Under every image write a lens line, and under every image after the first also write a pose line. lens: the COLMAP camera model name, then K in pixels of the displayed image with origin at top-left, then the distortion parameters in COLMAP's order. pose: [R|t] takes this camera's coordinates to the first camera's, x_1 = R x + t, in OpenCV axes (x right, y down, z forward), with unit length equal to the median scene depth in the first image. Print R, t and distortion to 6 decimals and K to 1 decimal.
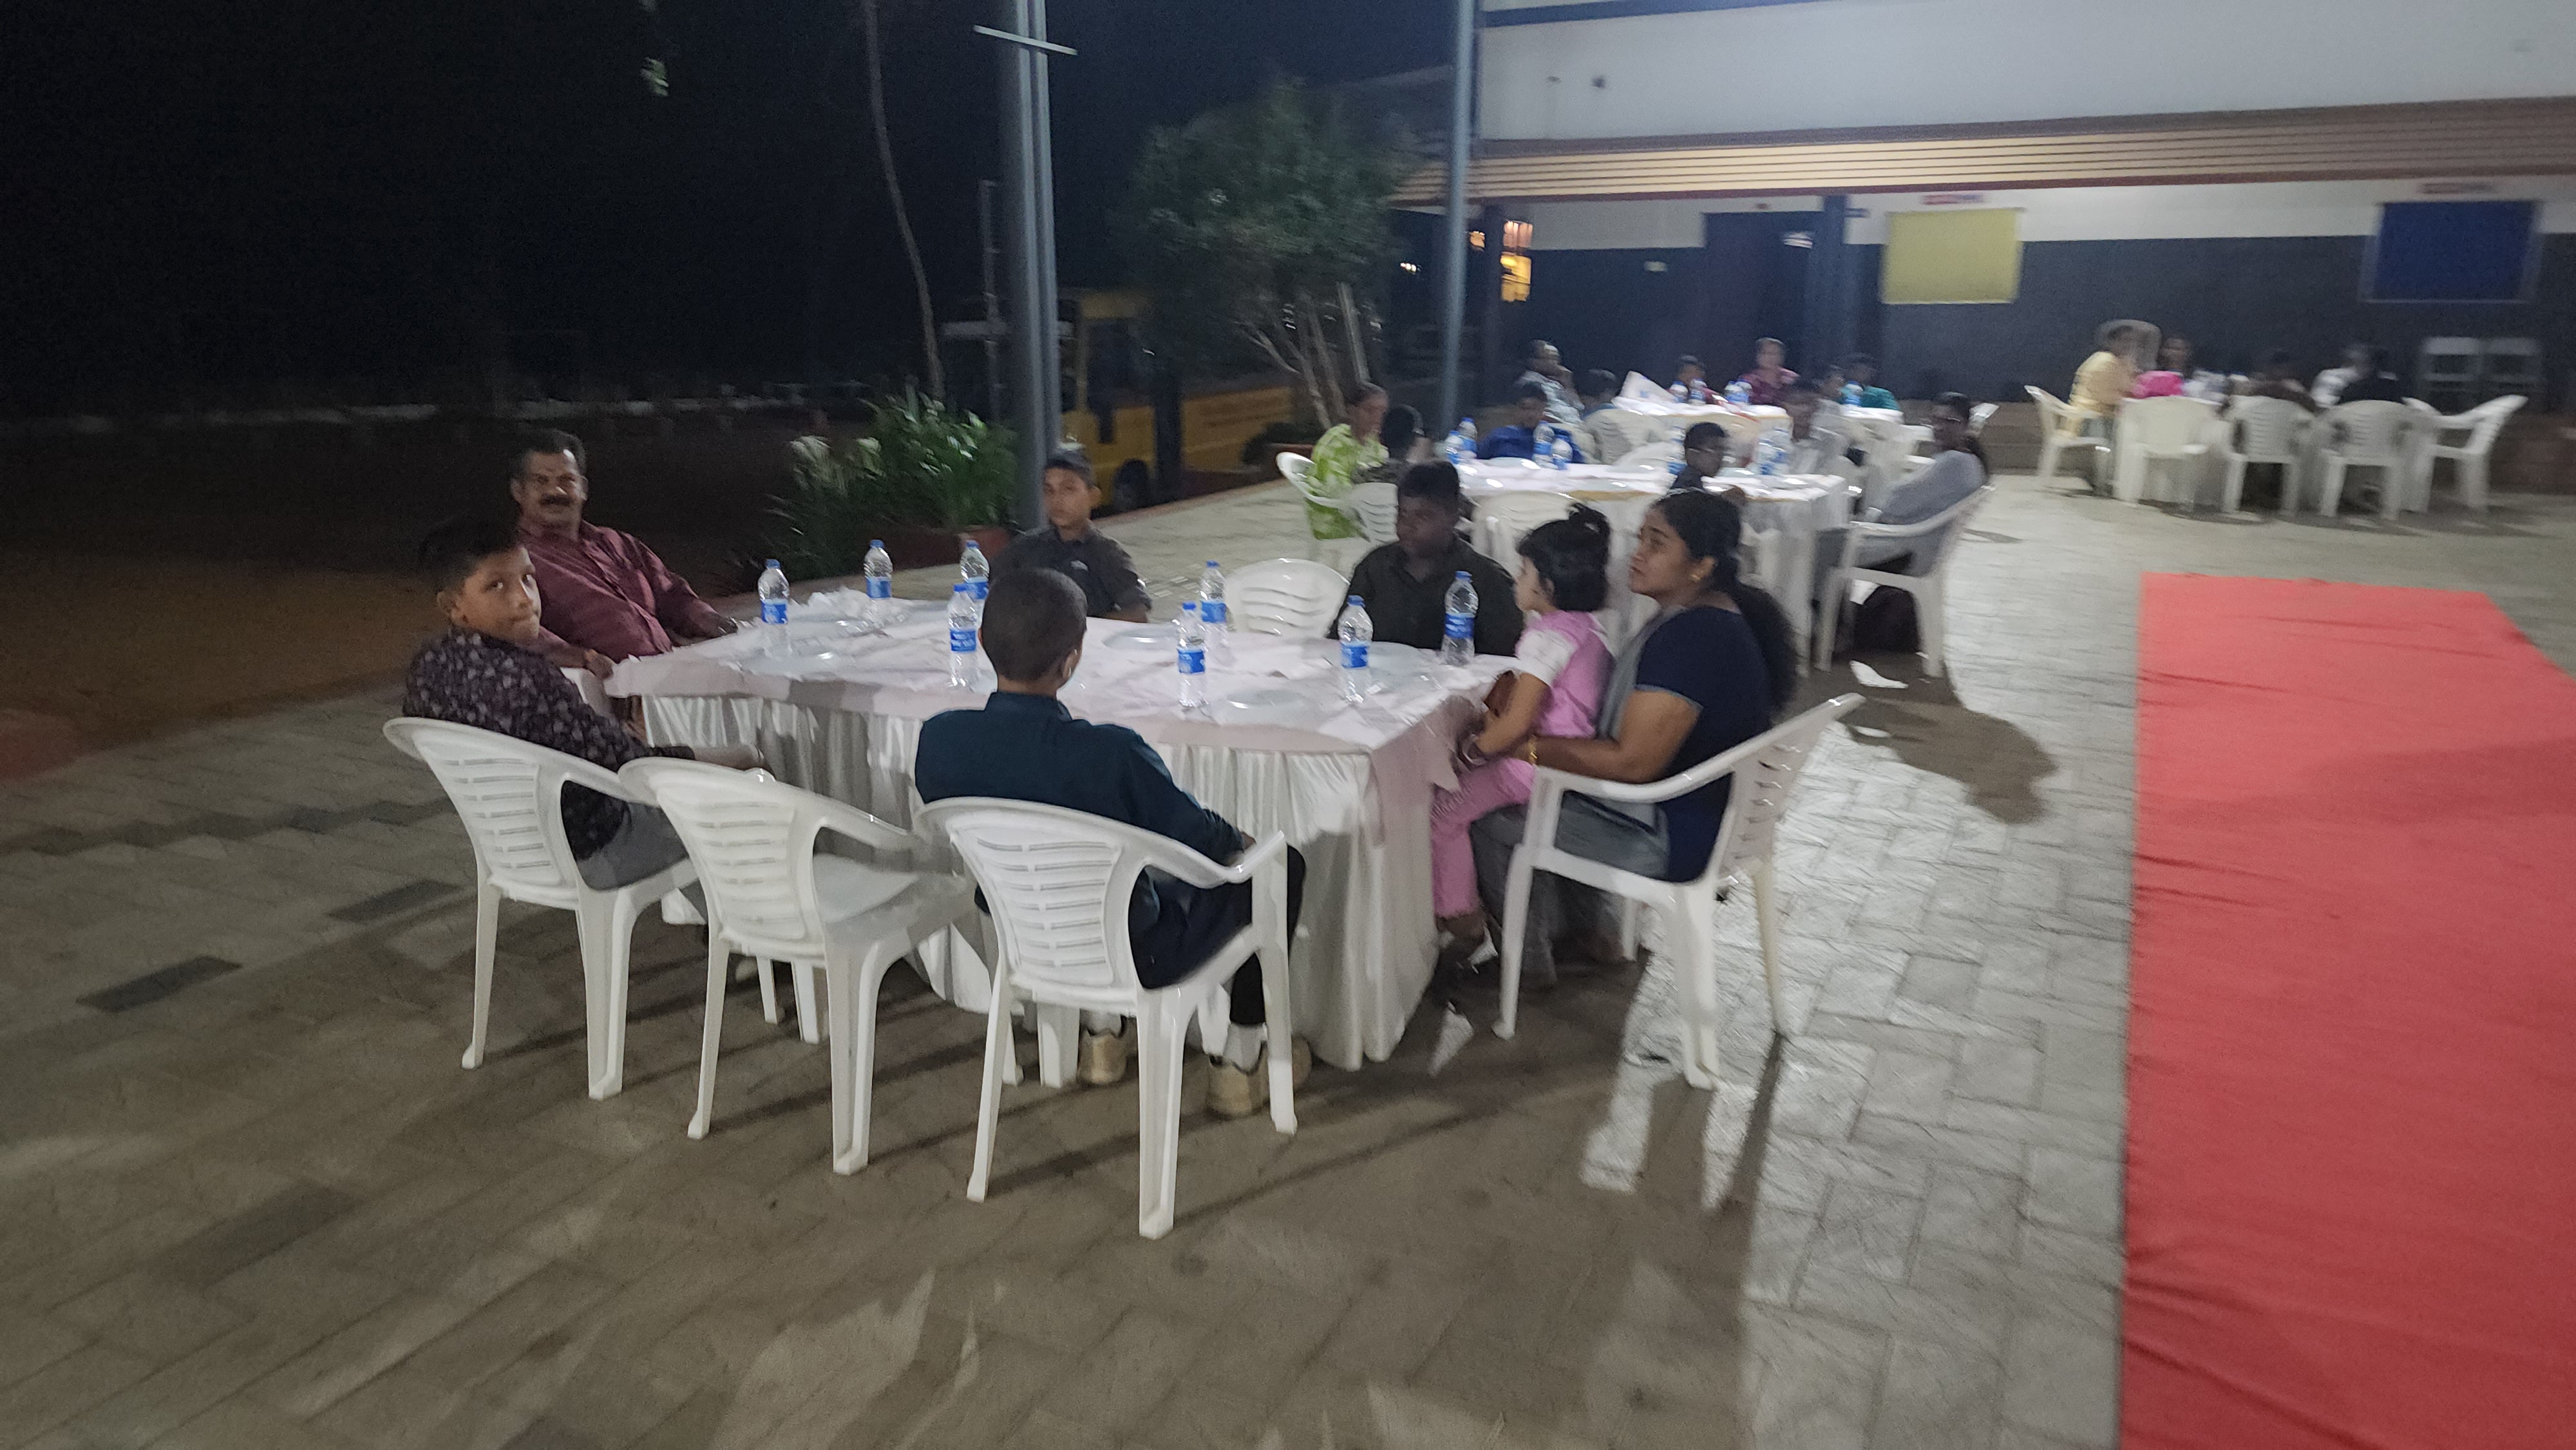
lens RADIAL K [[1695.6, 0, 1290.6], [0, 1695.6, 711.9], [0, 0, 1]] dist [0.012667, -0.017974]
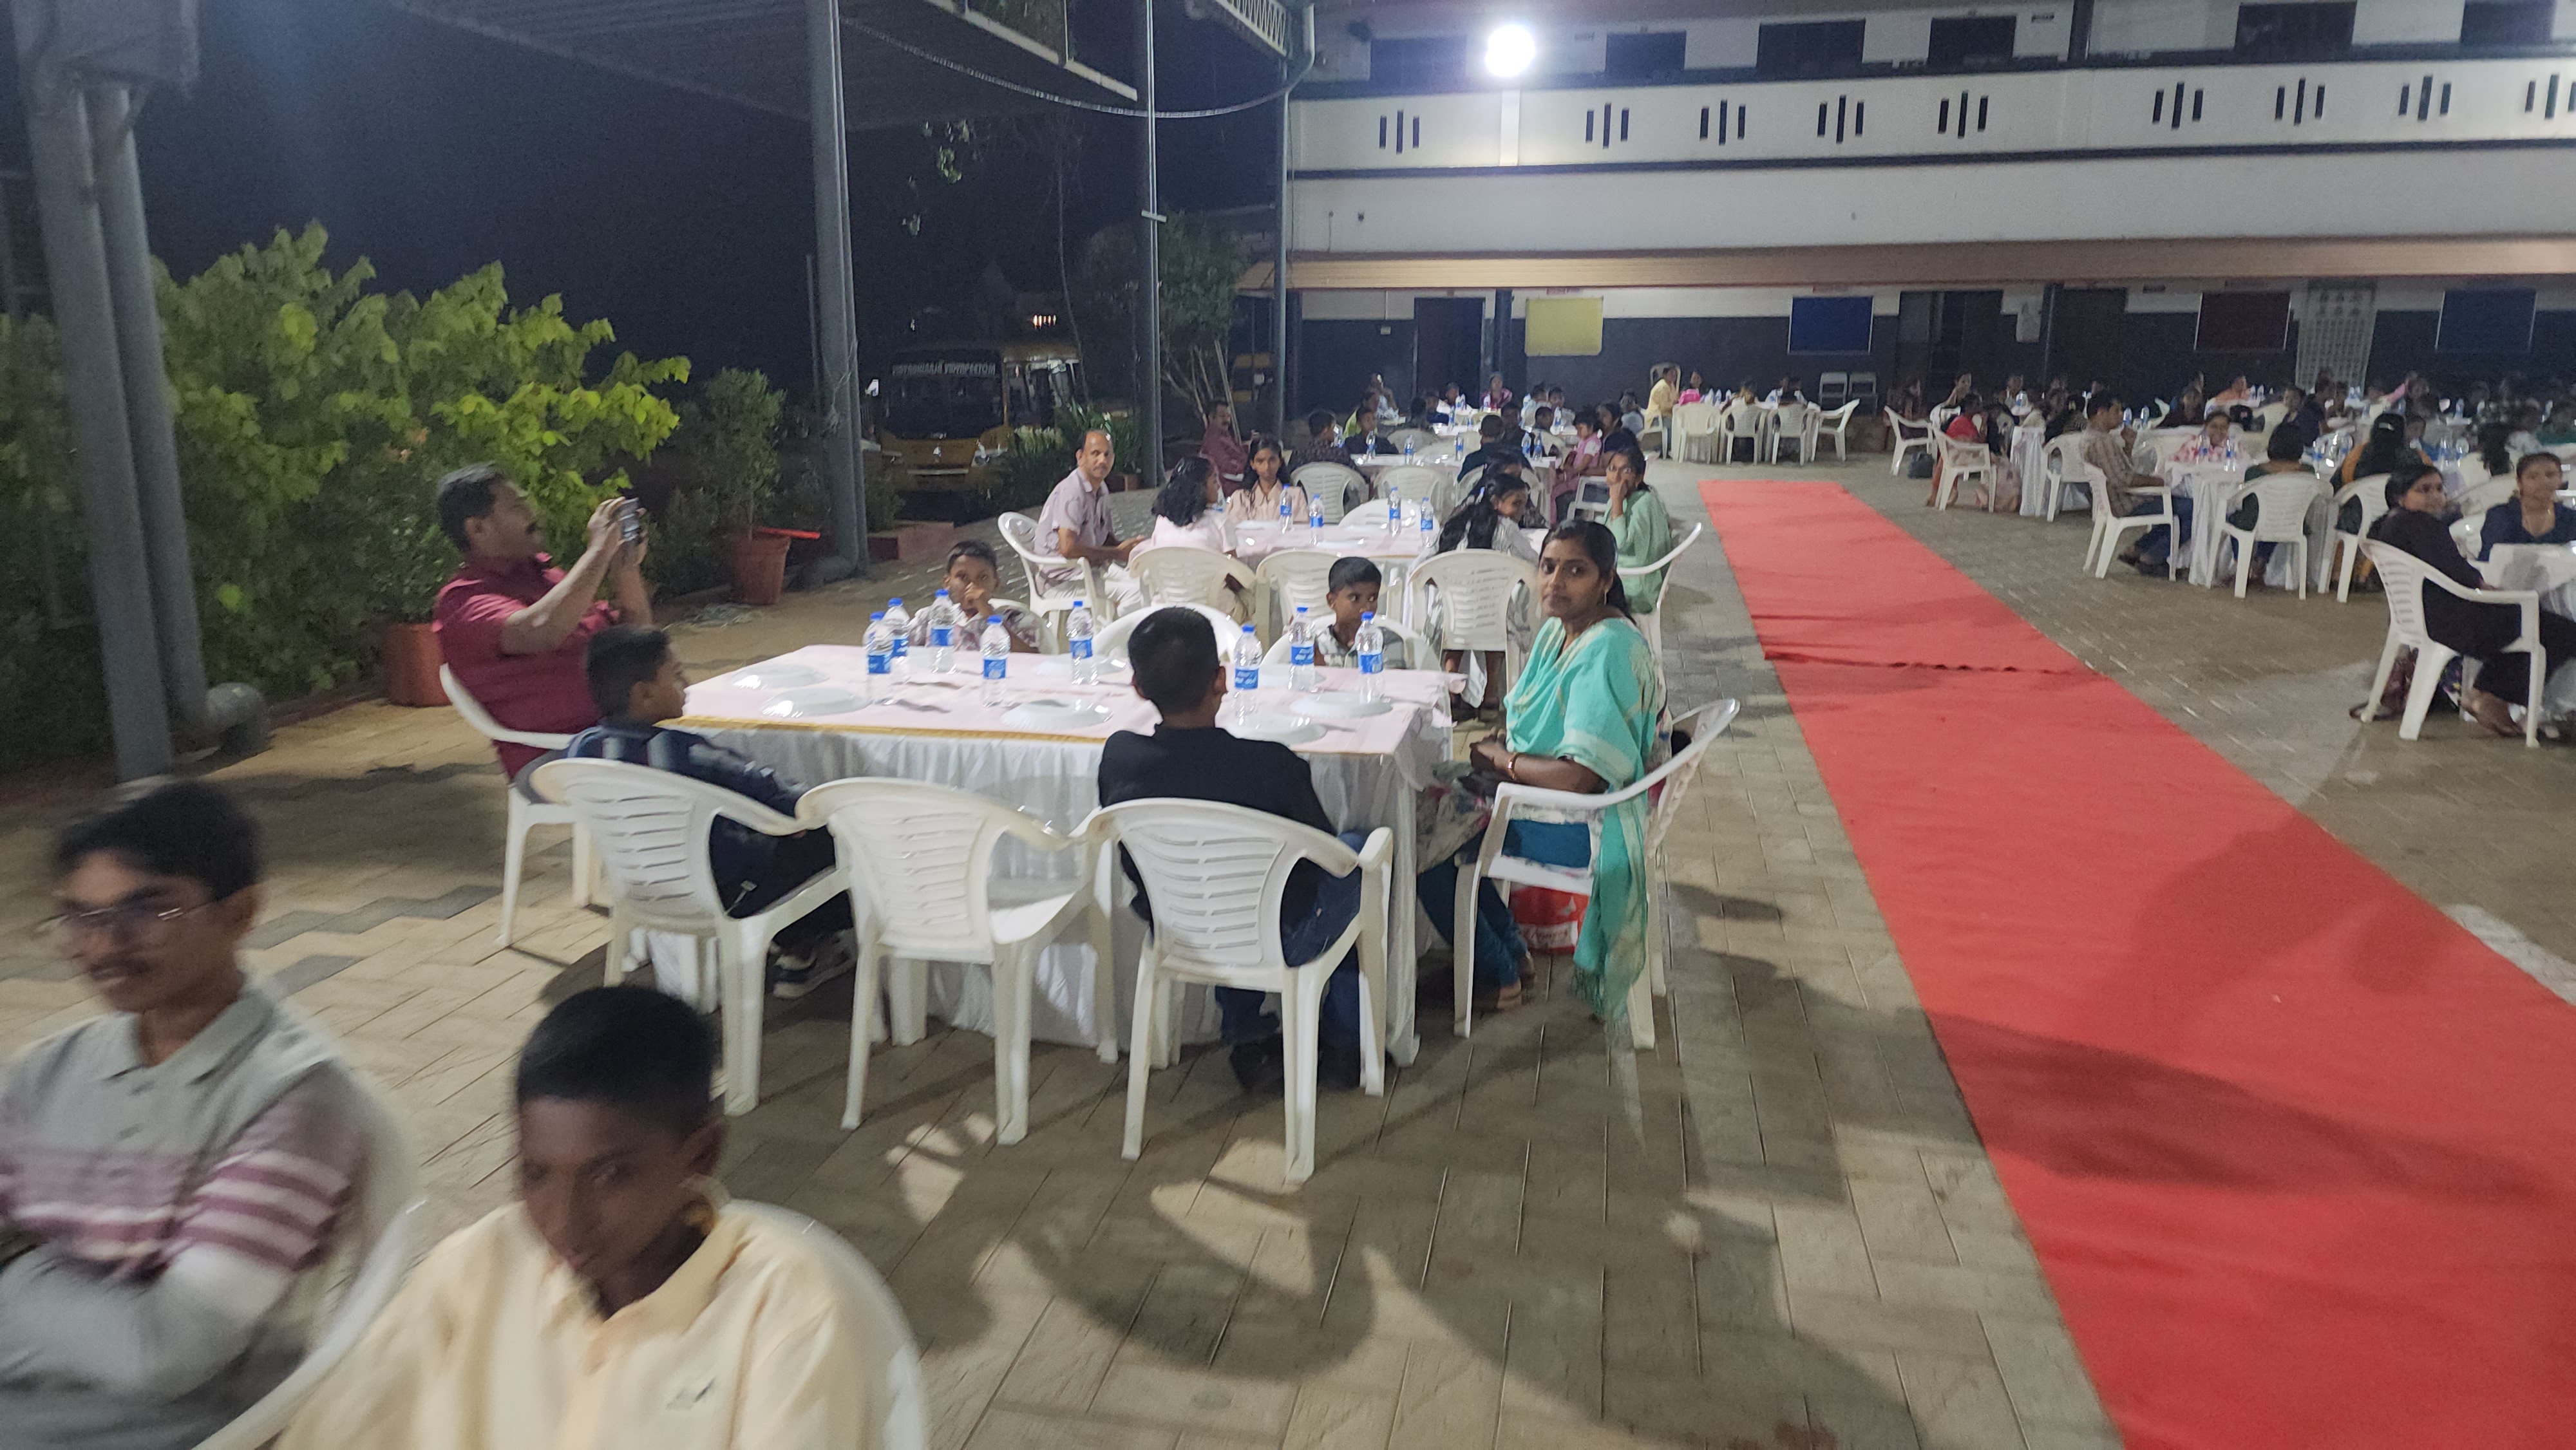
lens RADIAL K [[1695.6, 0, 1259.5], [0, 1695.6, 730.2], [0, 0, 1]] dist [0.012667, -0.017974]
pose [[0.970286, -0.048735, 0.237002, -0.343170], [0.052202, 0.998601, -0.008370, 0.137239], [-0.236263, 0.020493, 0.971473, -0.583032]]
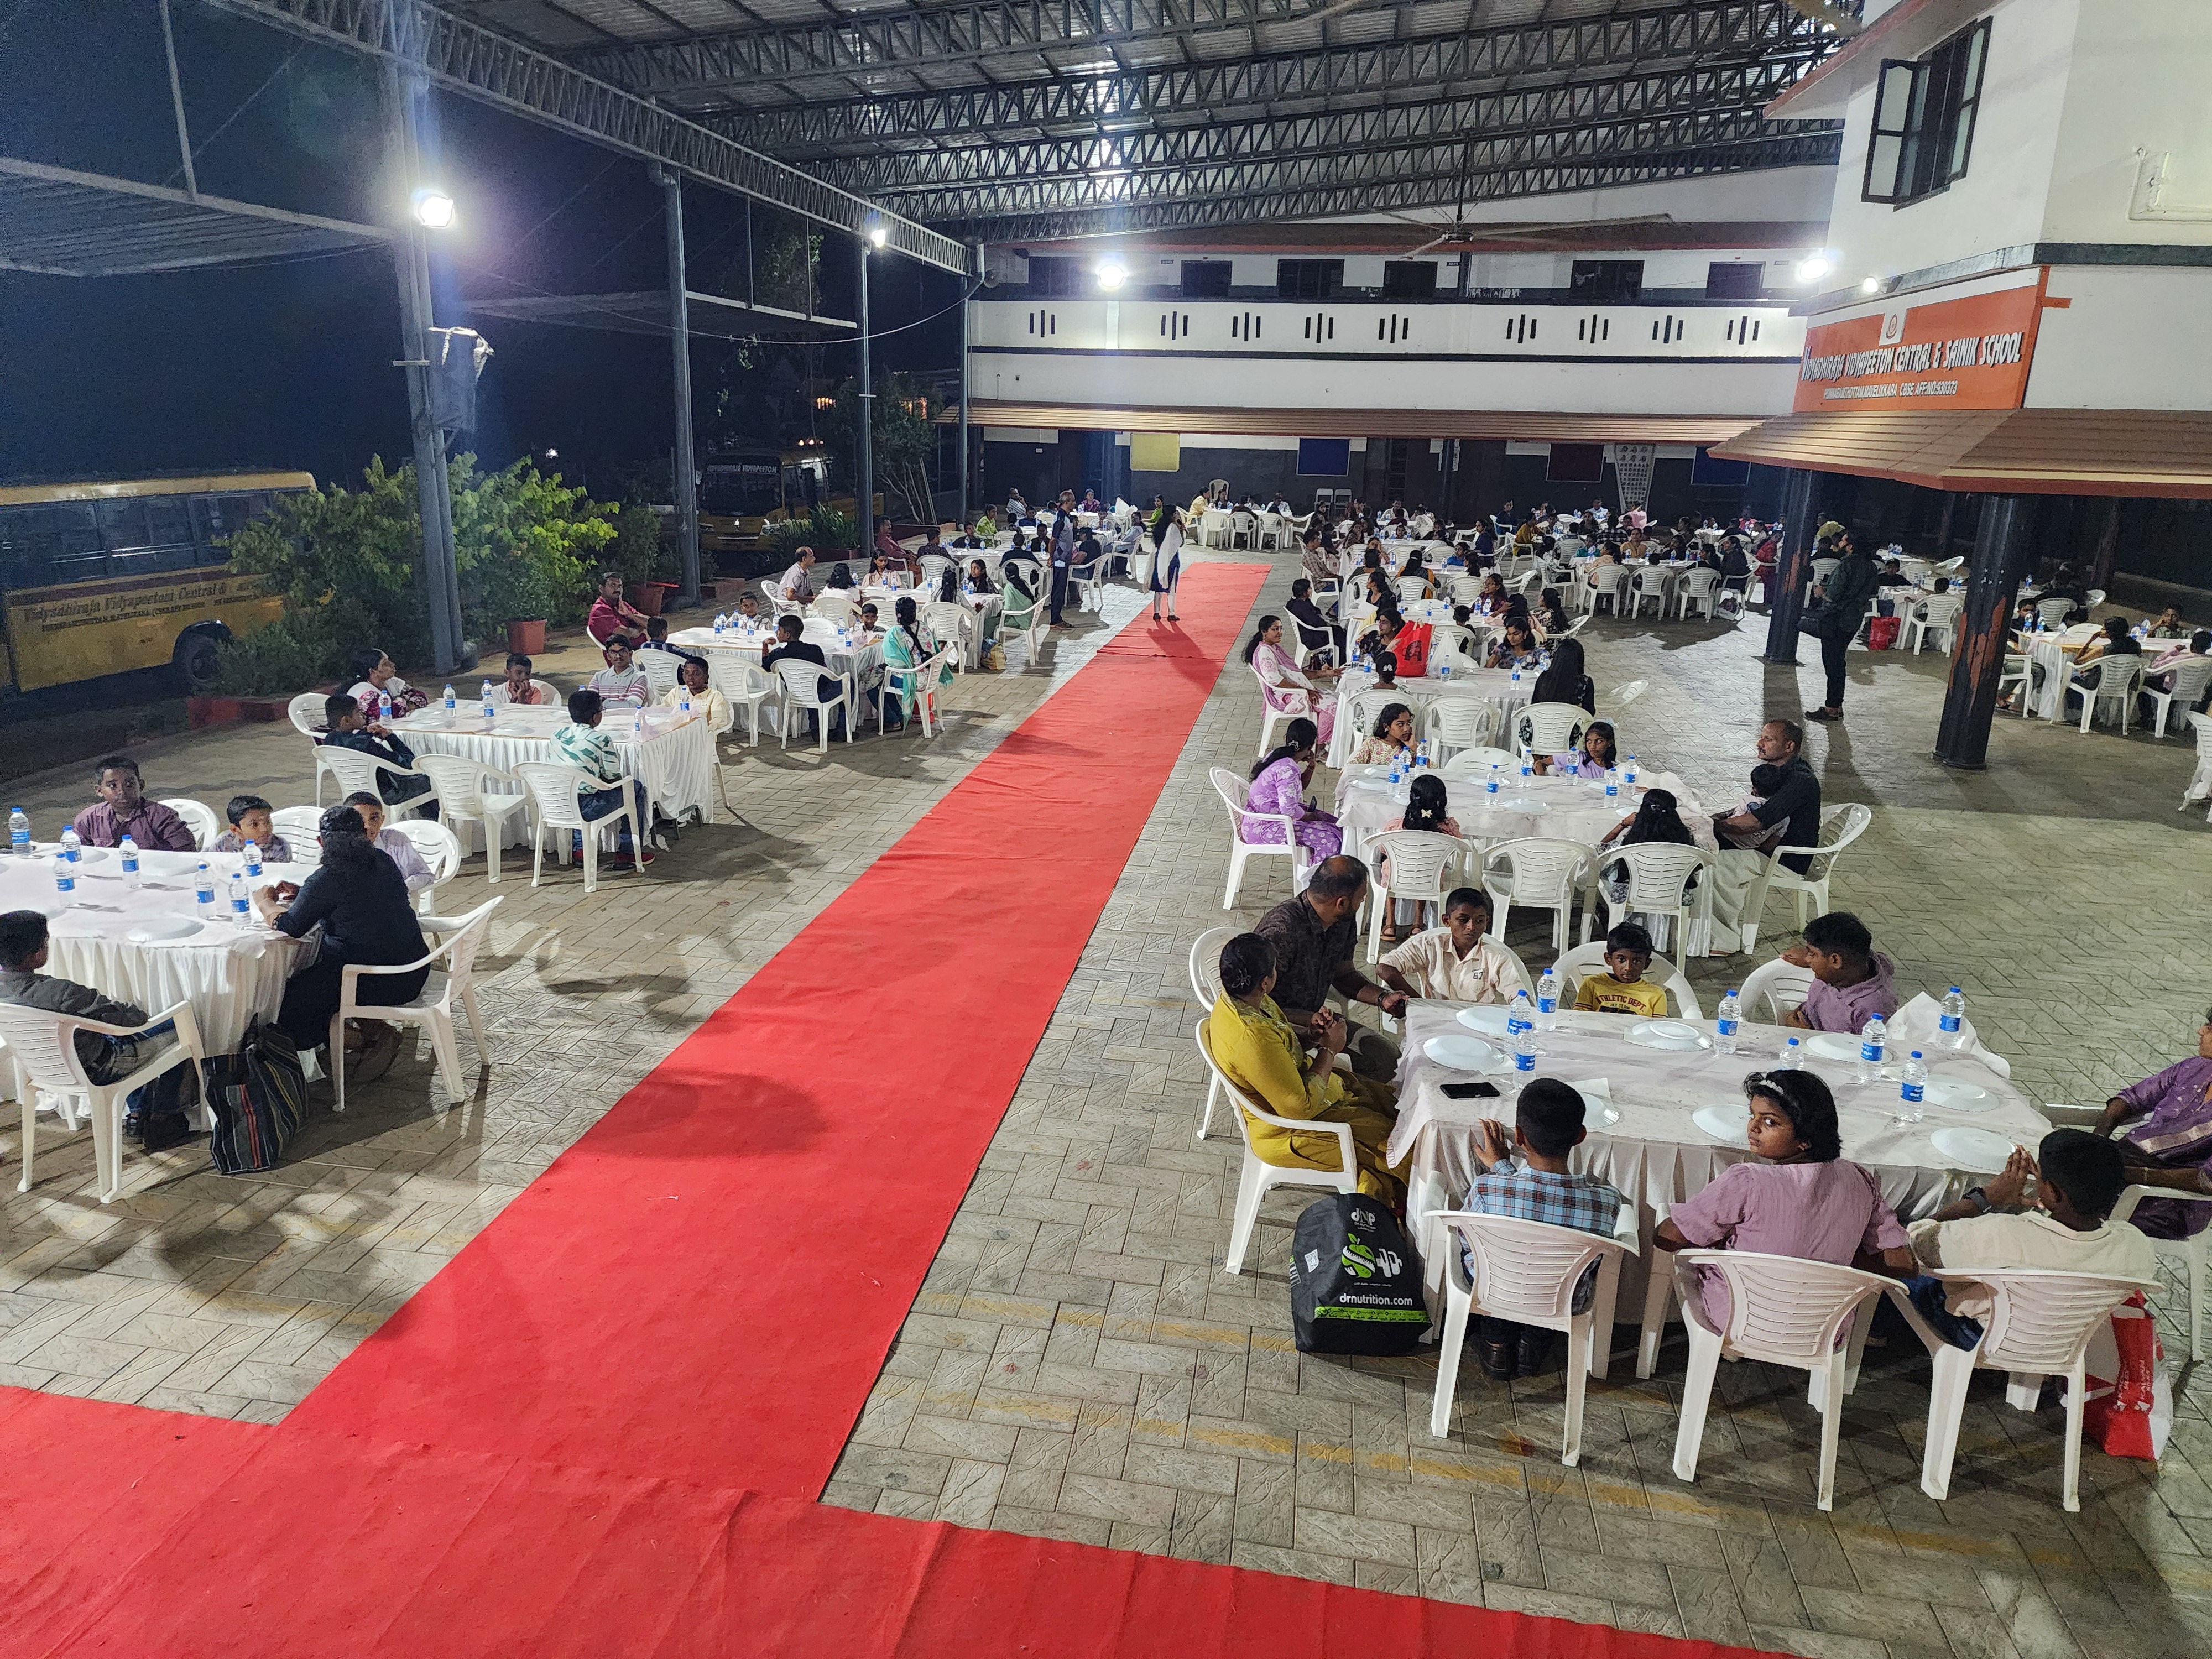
lens RADIAL K [[1501.9, 0, 1110.2], [0, 1501.9, 819.9], [0, 0, 1]] dist [0.019850, -0.000027]
pose [[0.956457, -0.046558, 0.288135, -0.378794], [0.037253, 0.998595, 0.037697, 0.211273], [-0.289485, -0.025321, 0.956848, -1.249229]]
